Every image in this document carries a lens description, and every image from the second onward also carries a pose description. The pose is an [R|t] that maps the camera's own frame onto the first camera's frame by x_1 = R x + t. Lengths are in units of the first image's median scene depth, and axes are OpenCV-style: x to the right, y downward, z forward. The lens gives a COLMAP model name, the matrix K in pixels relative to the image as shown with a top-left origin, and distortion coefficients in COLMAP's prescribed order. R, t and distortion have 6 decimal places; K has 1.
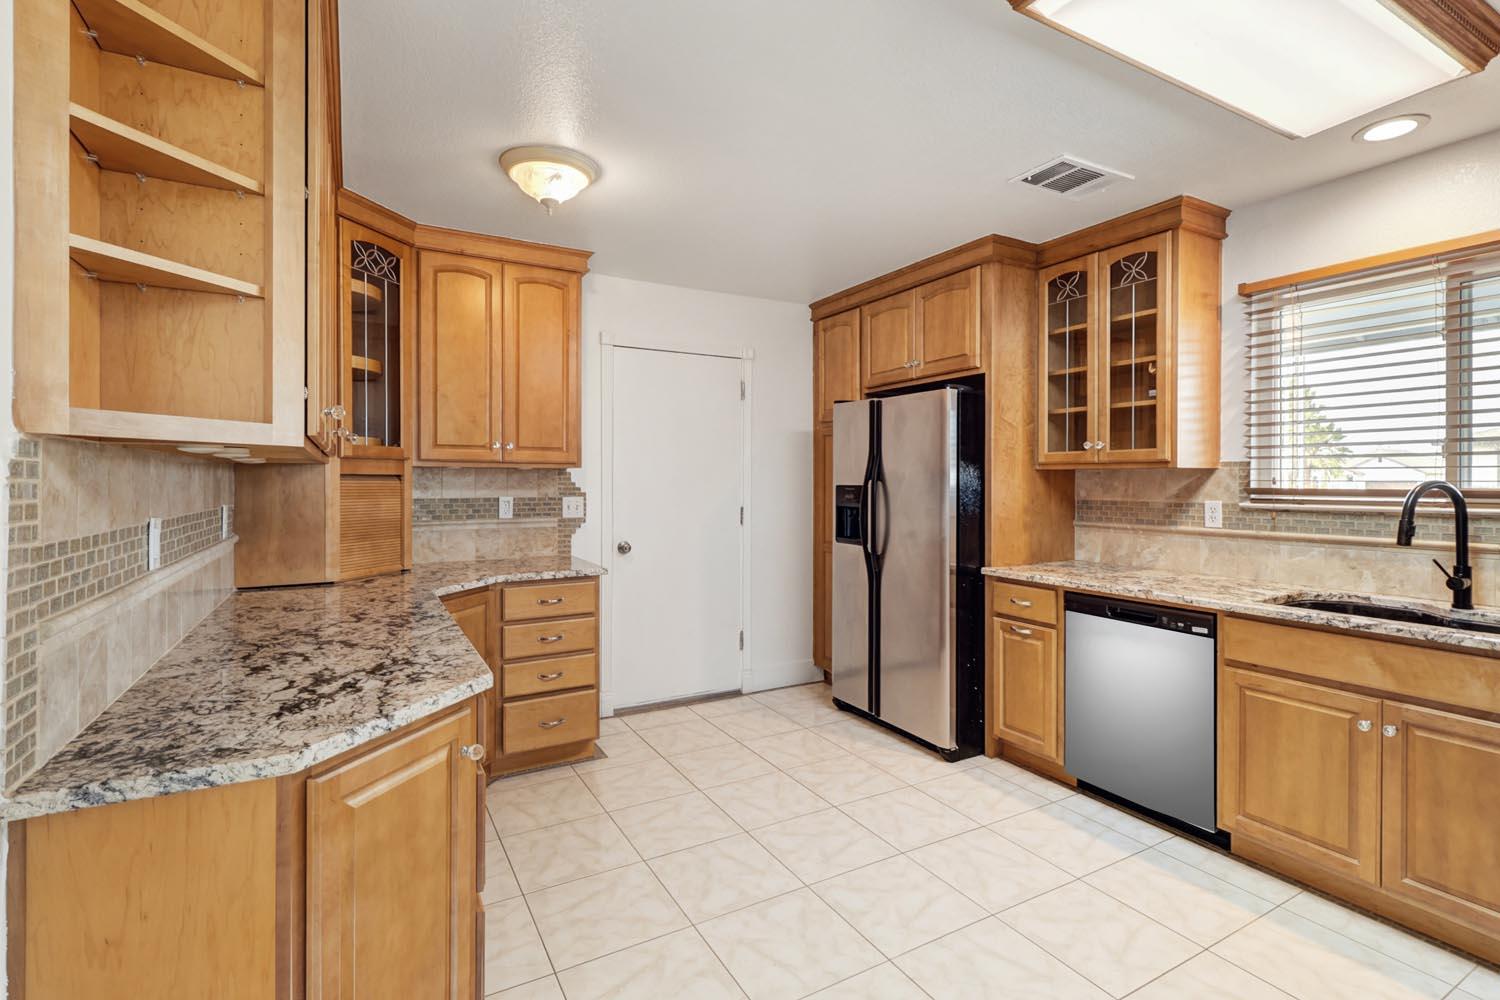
lens RADIAL K [[699.2, 0, 755.1], [0, 699.2, 484.7], [0, 0, 1]] dist [0.000920, 0.000386]
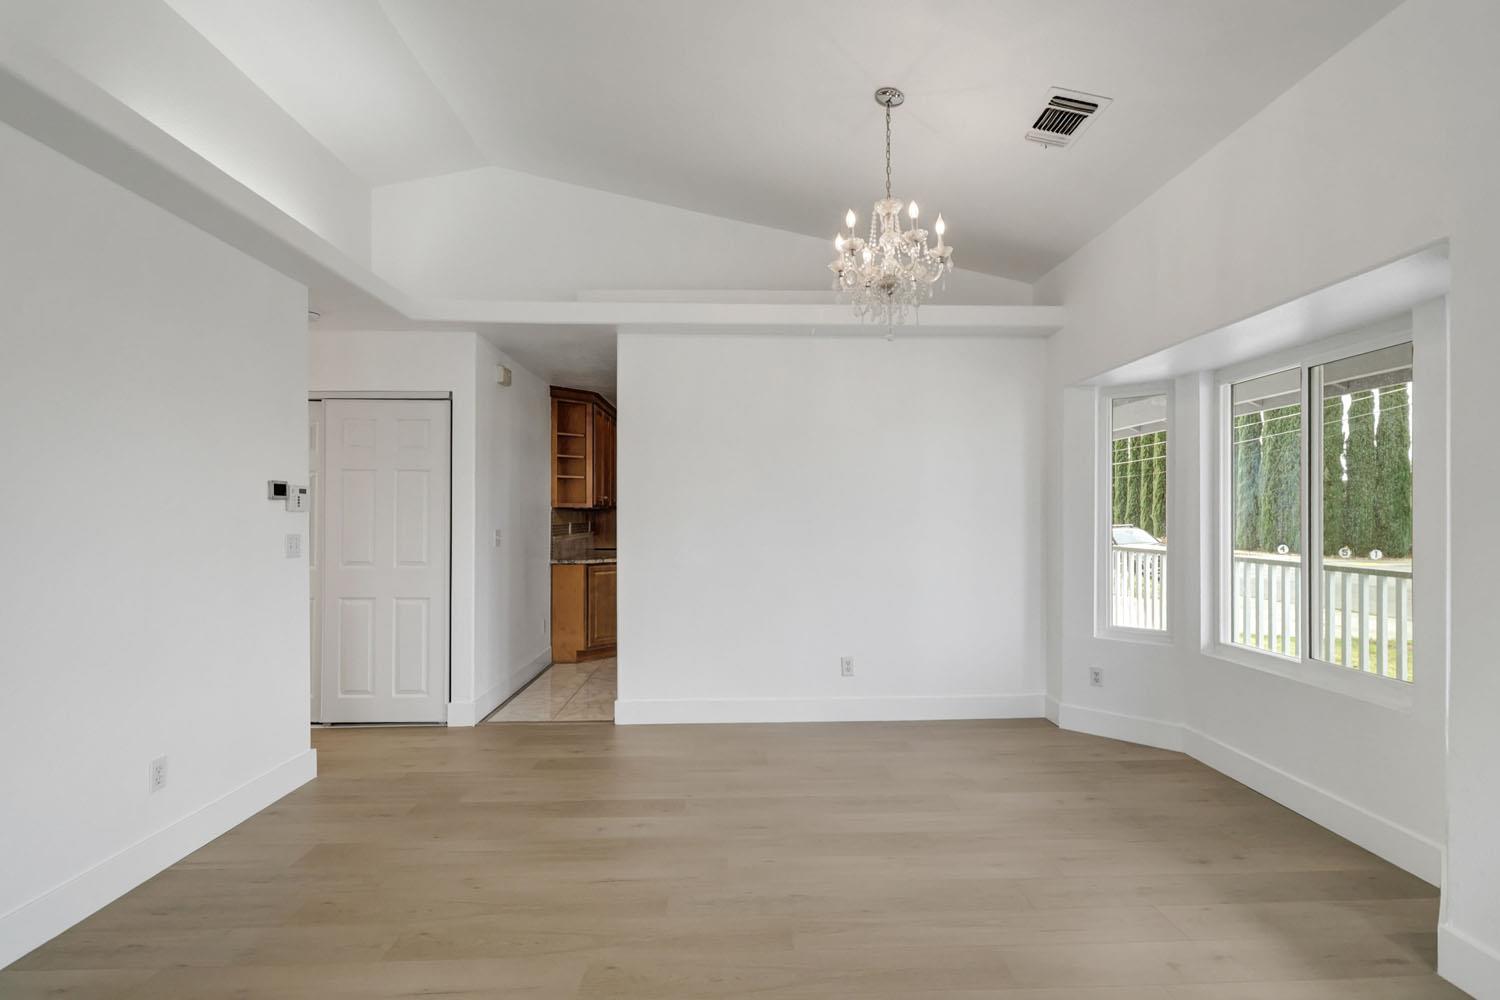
lens RADIAL K [[698.0, 0, 776.9], [0, 698.0, 514.1], [0, 0, 1]] dist [0.001331, -0.000076]
pose [[0.895757, -0.002175, -0.444538, 1.144447], [-0.000307, 0.999985, -0.005511, 0.007867], [0.444543, 0.005073, 0.895743, -1.195664]]
